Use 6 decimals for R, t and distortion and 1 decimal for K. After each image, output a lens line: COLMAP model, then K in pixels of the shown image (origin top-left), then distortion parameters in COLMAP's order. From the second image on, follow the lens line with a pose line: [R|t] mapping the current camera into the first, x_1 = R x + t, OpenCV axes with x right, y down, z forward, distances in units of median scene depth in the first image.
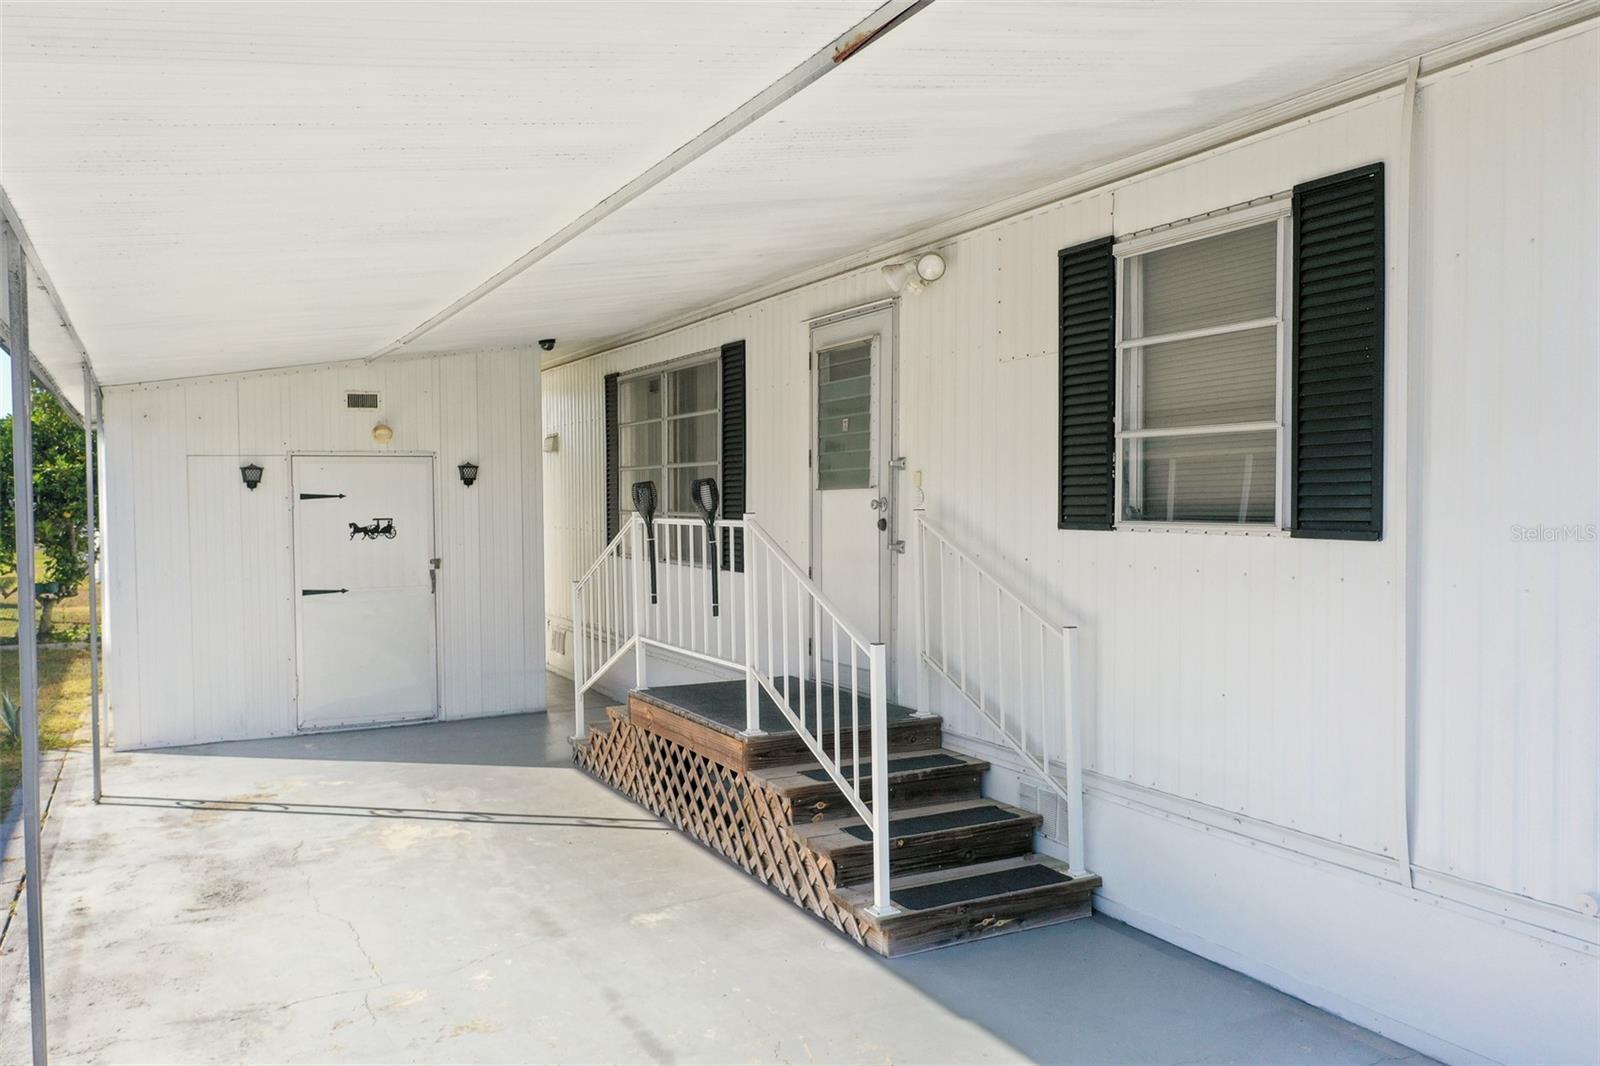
lens RADIAL K [[1269.8, 0, 804.8], [0, 1269.8, 526.4], [0, 0, 1]] dist [0.012220, -0.006608]
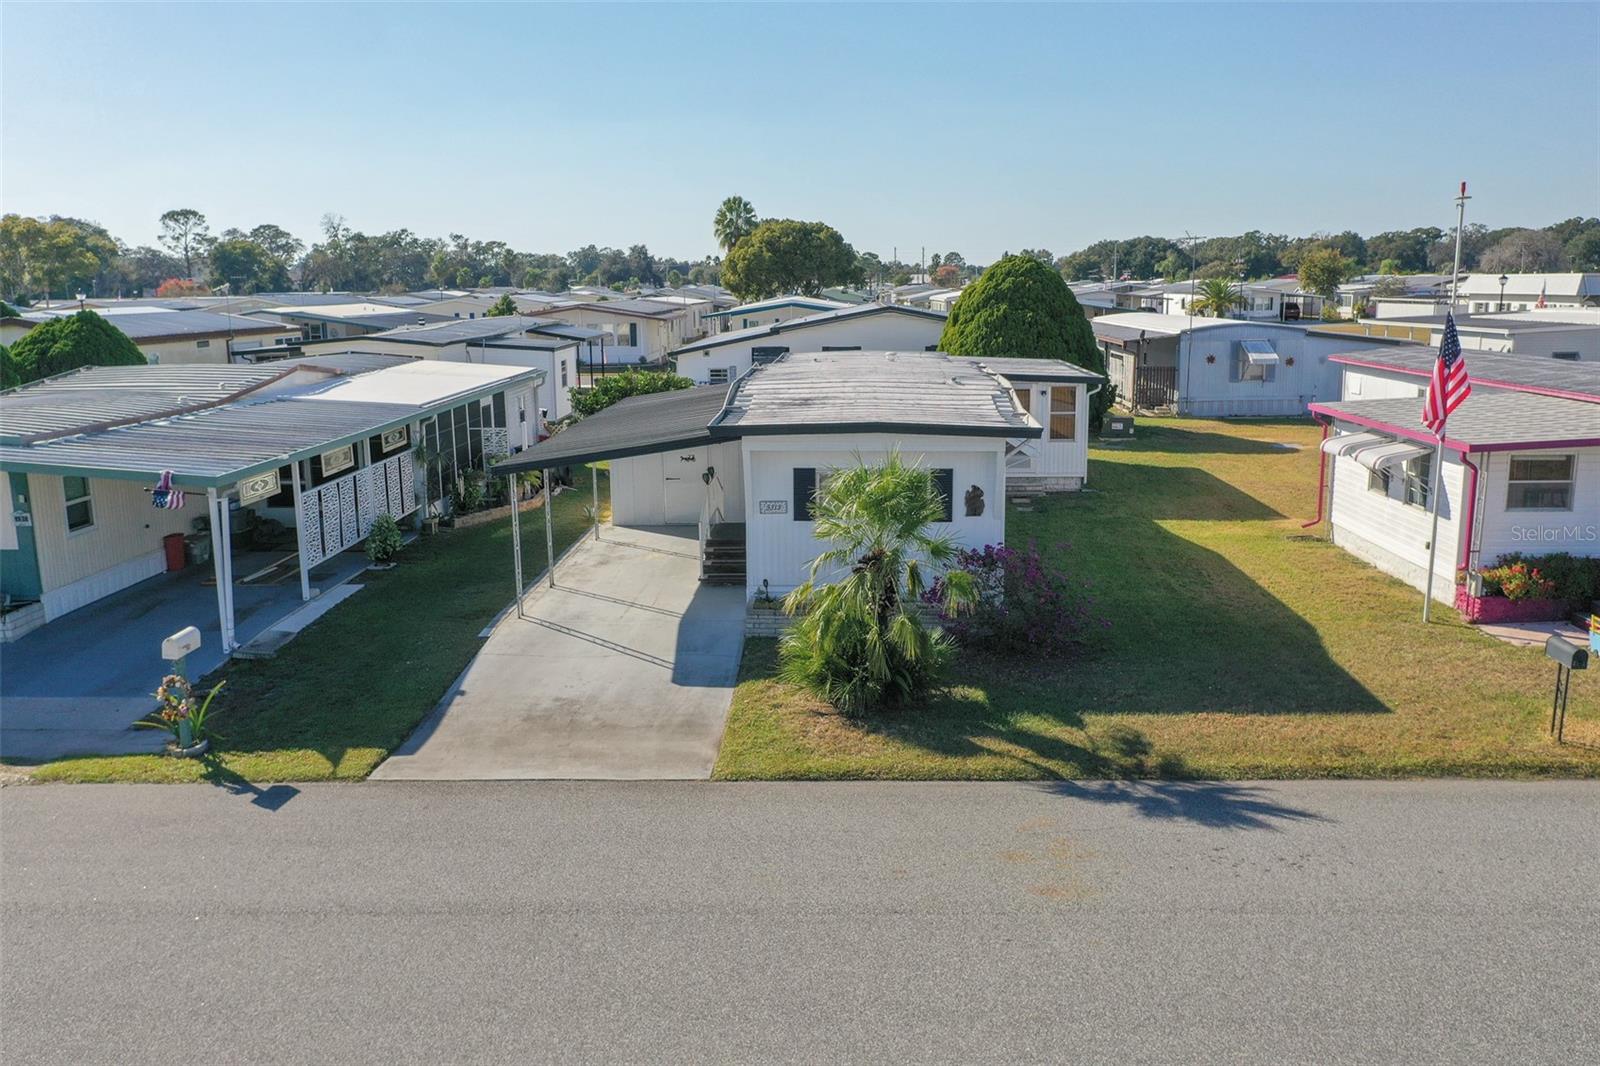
lens RADIAL K [[1269.8, 0, 804.8], [0, 1269.8, 526.4], [0, 0, 1]] dist [0.012220, -0.006608]
pose [[0.873492, 0.093186, -0.477836, 1.434842], [-0.011407, 0.985158, 0.171271, -0.380287], [0.486704, -0.144153, 0.861591, -1.551729]]
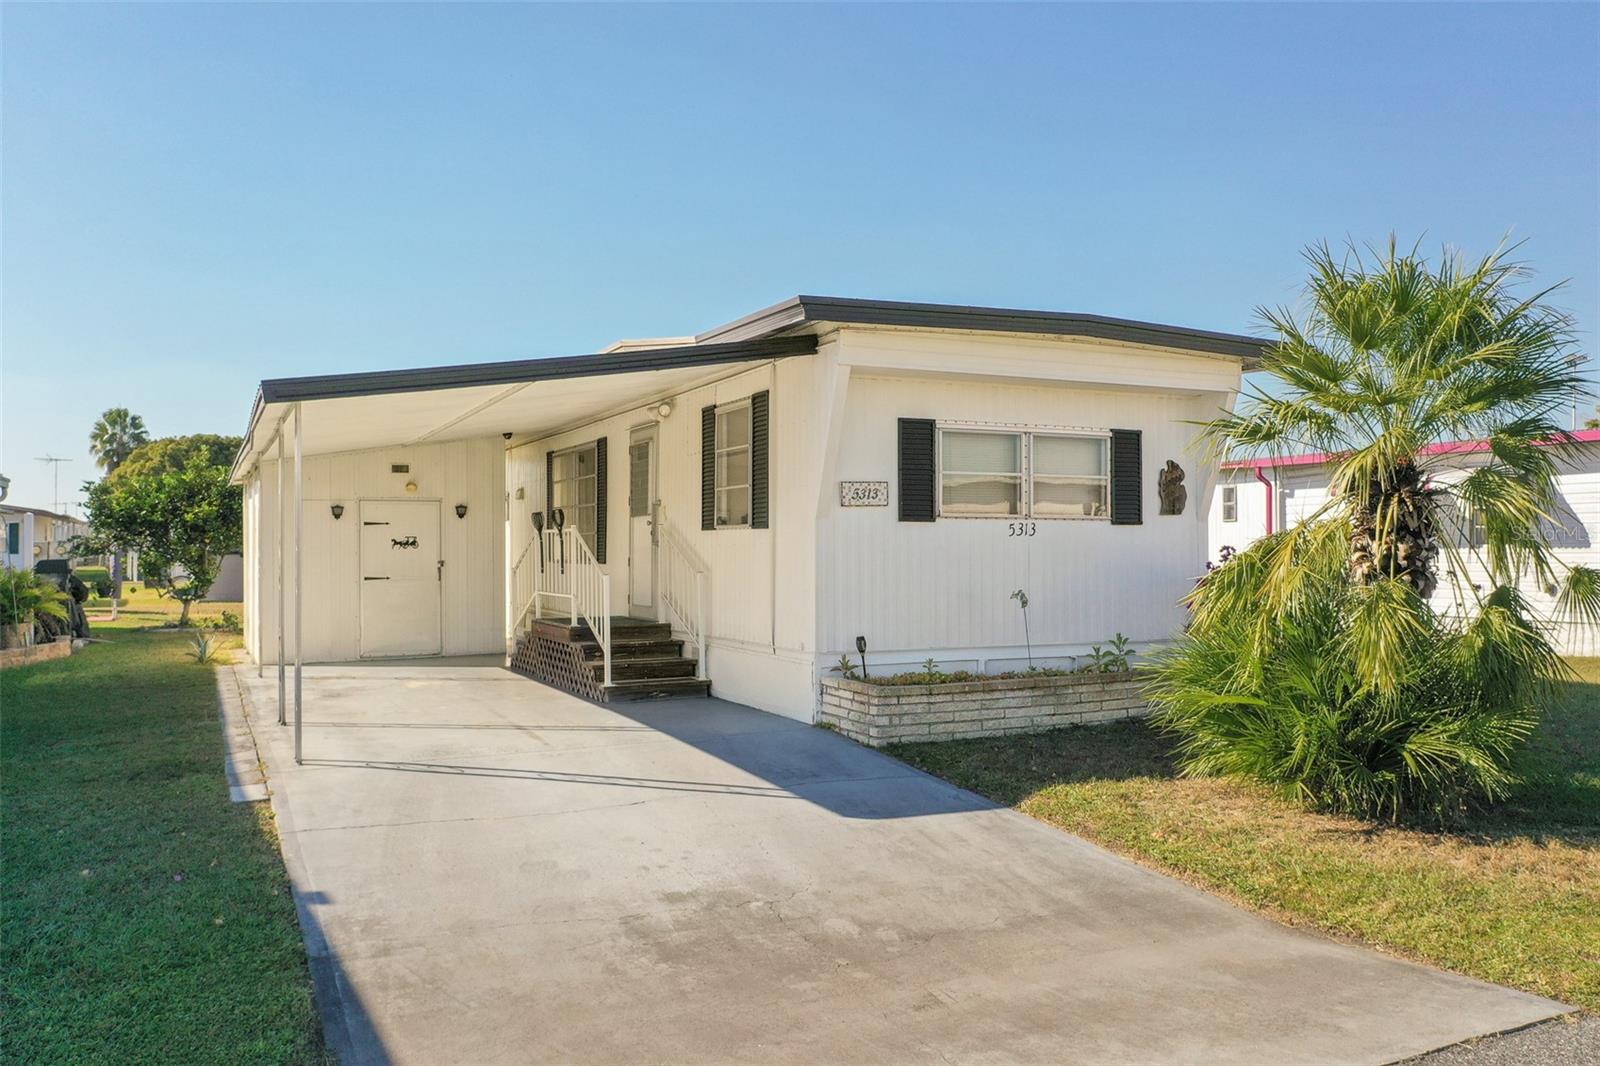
lens RADIAL K [[1269.8, 0, 804.8], [0, 1269.8, 526.4], [0, 0, 1]] dist [0.012220, -0.006608]
pose [[0.999575, 0.002063, -0.029068, 0.274544], [-0.003266, 0.999138, -0.041382, 0.053819], [0.028957, 0.041459, 0.998720, -0.769460]]
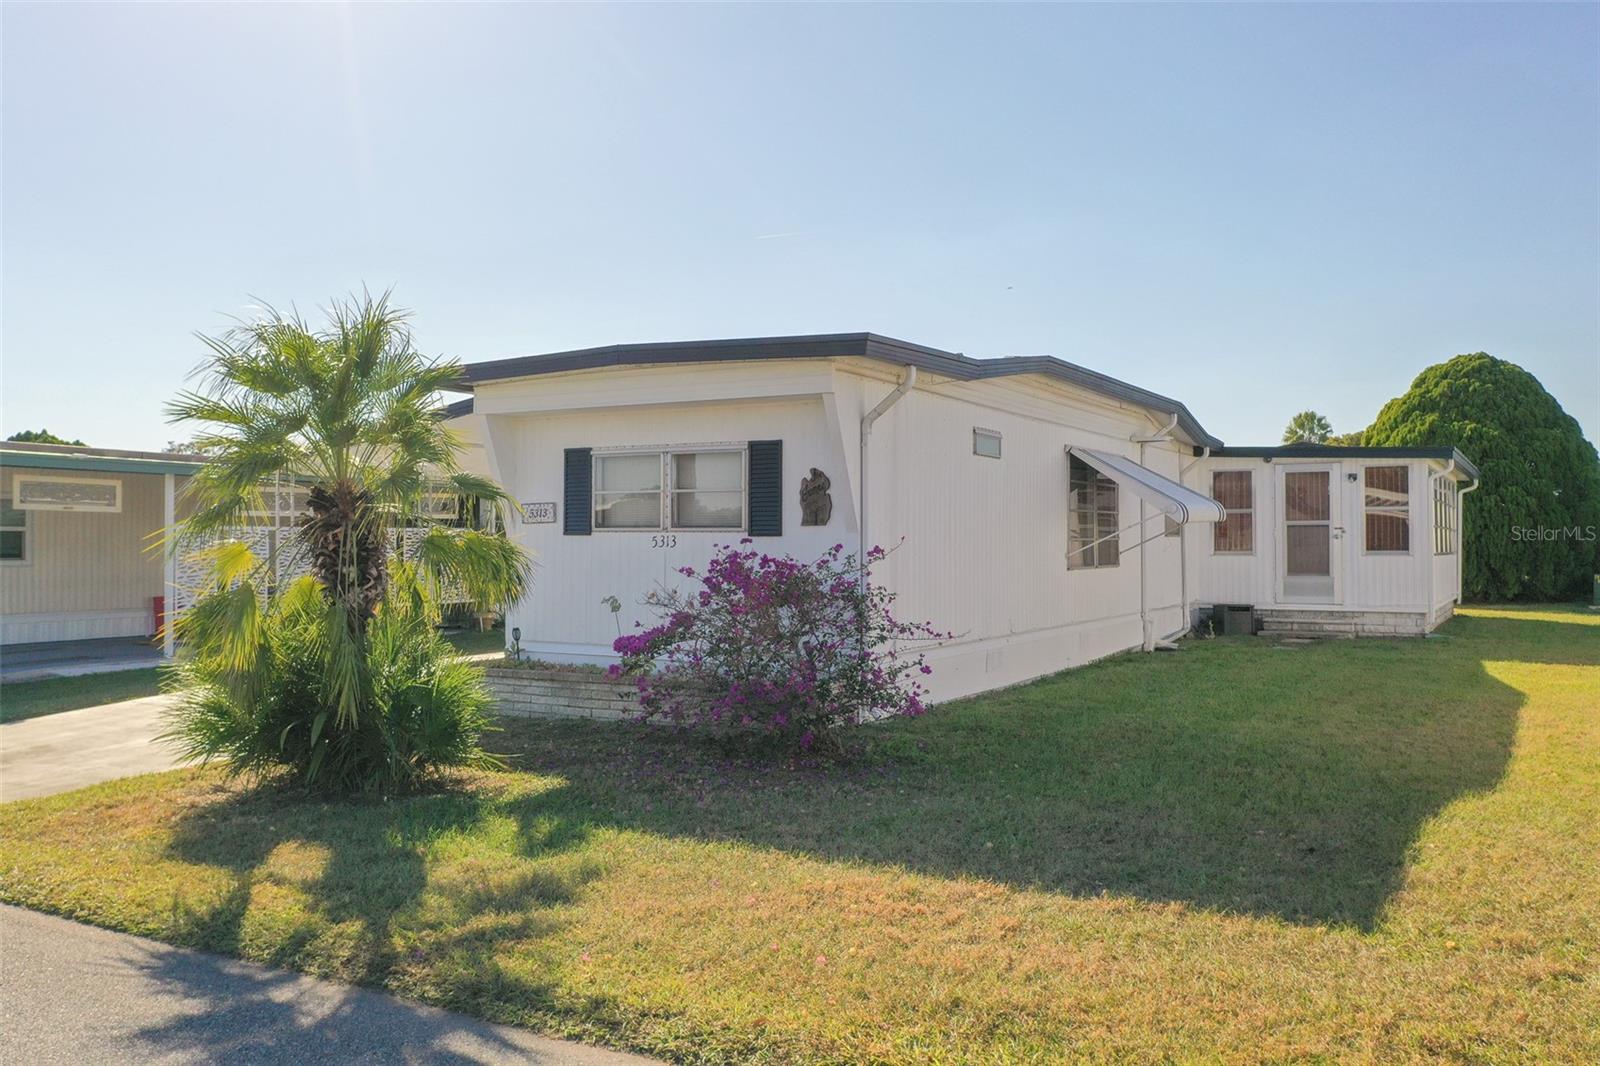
lens RADIAL K [[1269.8, 0, 804.8], [0, 1269.8, 526.4], [0, 0, 1]] dist [0.012220, -0.006608]
pose [[0.540936, -0.004287, -0.841053, 1.656009], [-0.024851, 0.999469, -0.021078, 0.013952], [0.840697, 0.032302, 0.540542, -0.132446]]
